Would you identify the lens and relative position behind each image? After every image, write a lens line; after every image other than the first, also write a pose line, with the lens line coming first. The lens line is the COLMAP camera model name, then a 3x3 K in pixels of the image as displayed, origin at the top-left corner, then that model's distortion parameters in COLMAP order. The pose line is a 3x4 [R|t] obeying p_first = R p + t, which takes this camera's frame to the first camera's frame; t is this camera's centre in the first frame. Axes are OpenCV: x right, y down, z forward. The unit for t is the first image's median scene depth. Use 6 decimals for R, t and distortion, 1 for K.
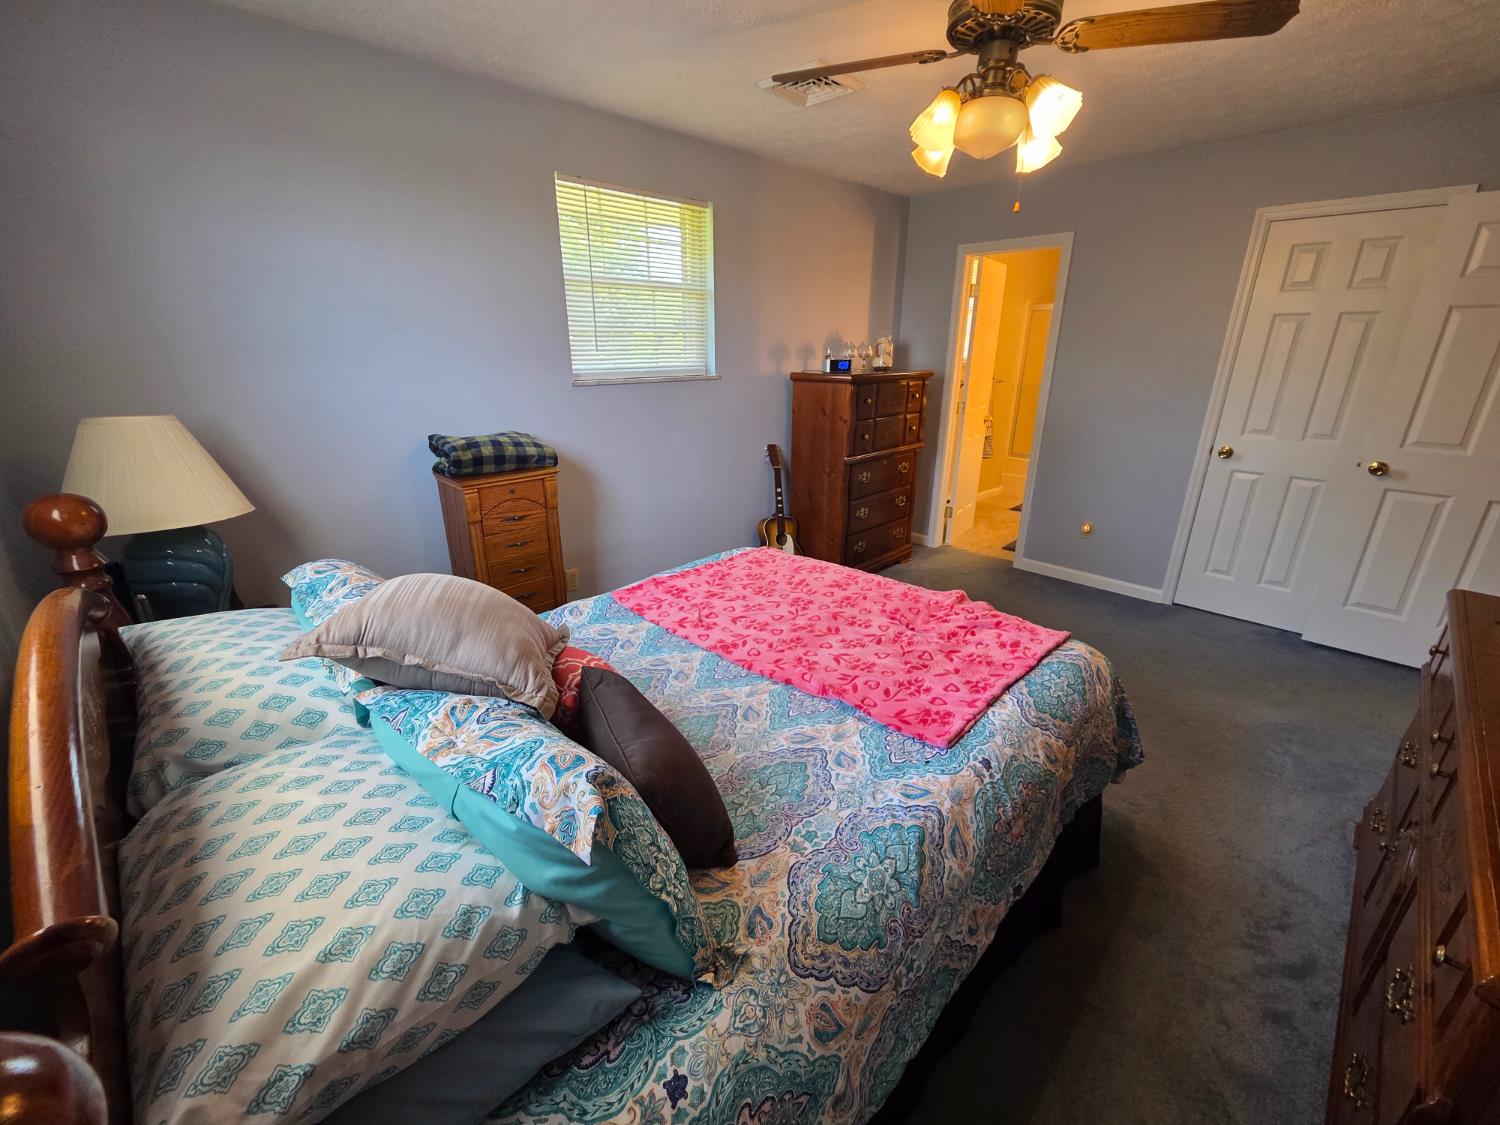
lens RADIAL K [[616.1, 0, 748.6], [0, 616.1, 562.6], [0, 0, 1]] dist [-0.000041, 0.000060]
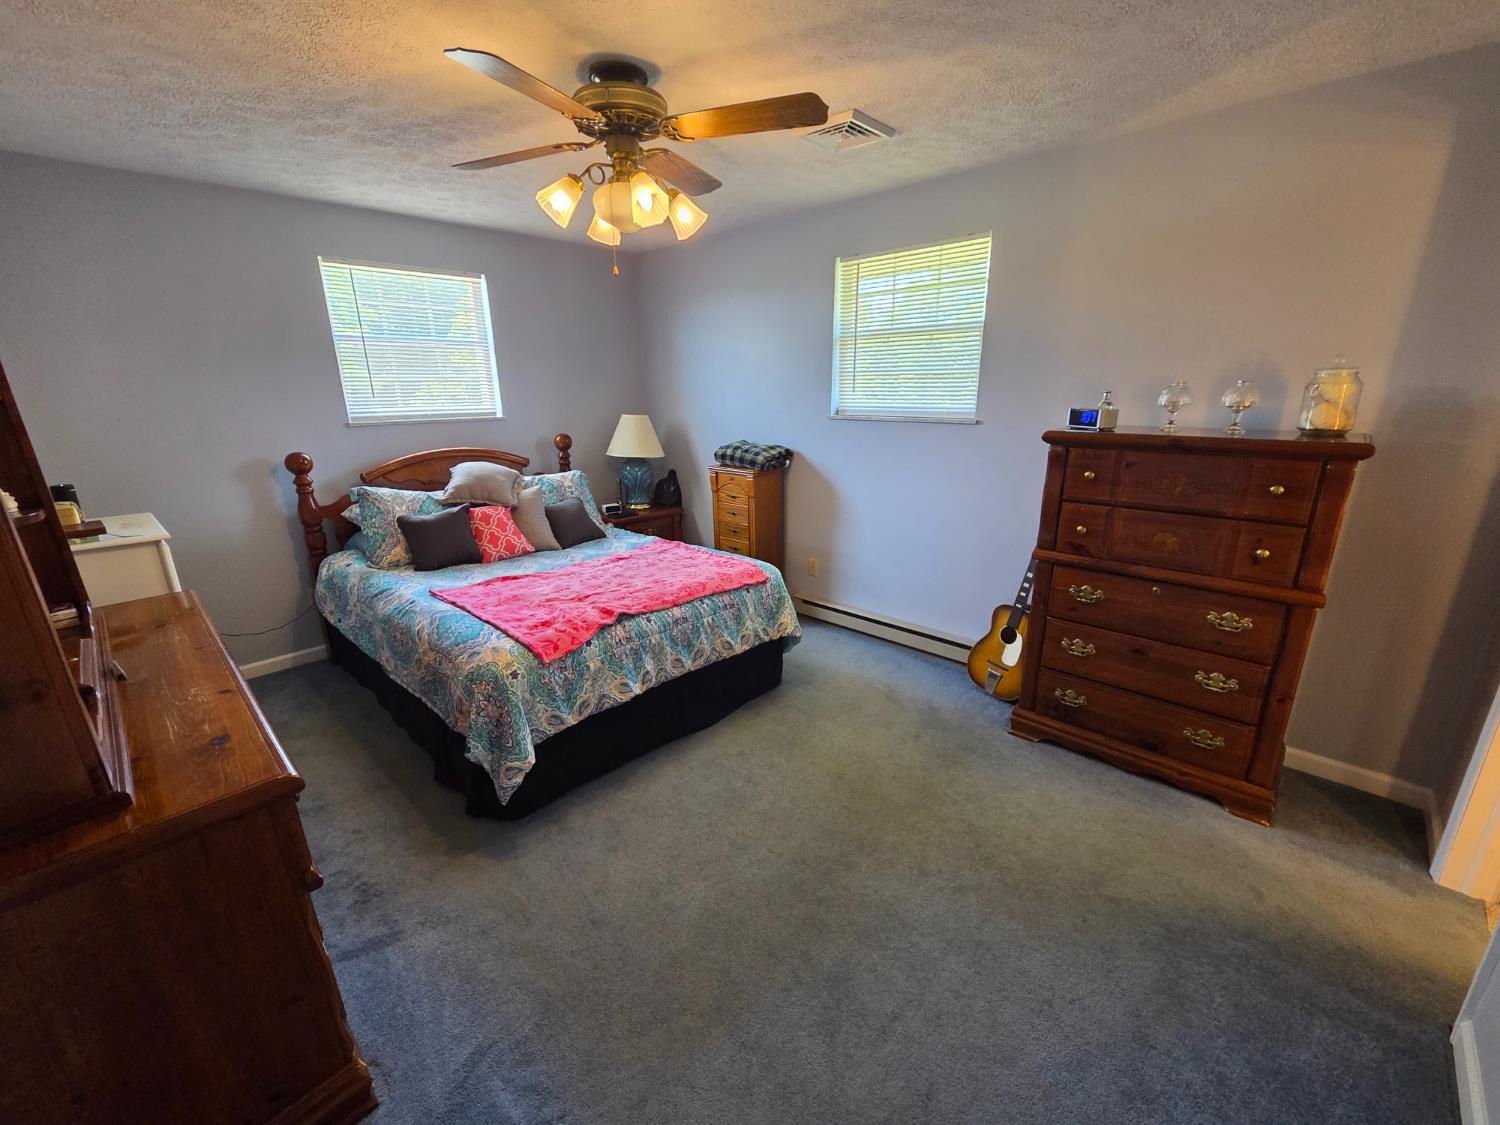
lens RADIAL K [[616.1, 0, 749.4], [0, 616.1, 568.8], [0, 0, 1]] dist [-0.000041, 0.000060]
pose [[0.031927, 0.287628, -0.957210, 1.017549], [-0.322742, 0.909362, 0.262486, -0.283796], [0.945948, 0.300551, 0.121863, 0.778505]]
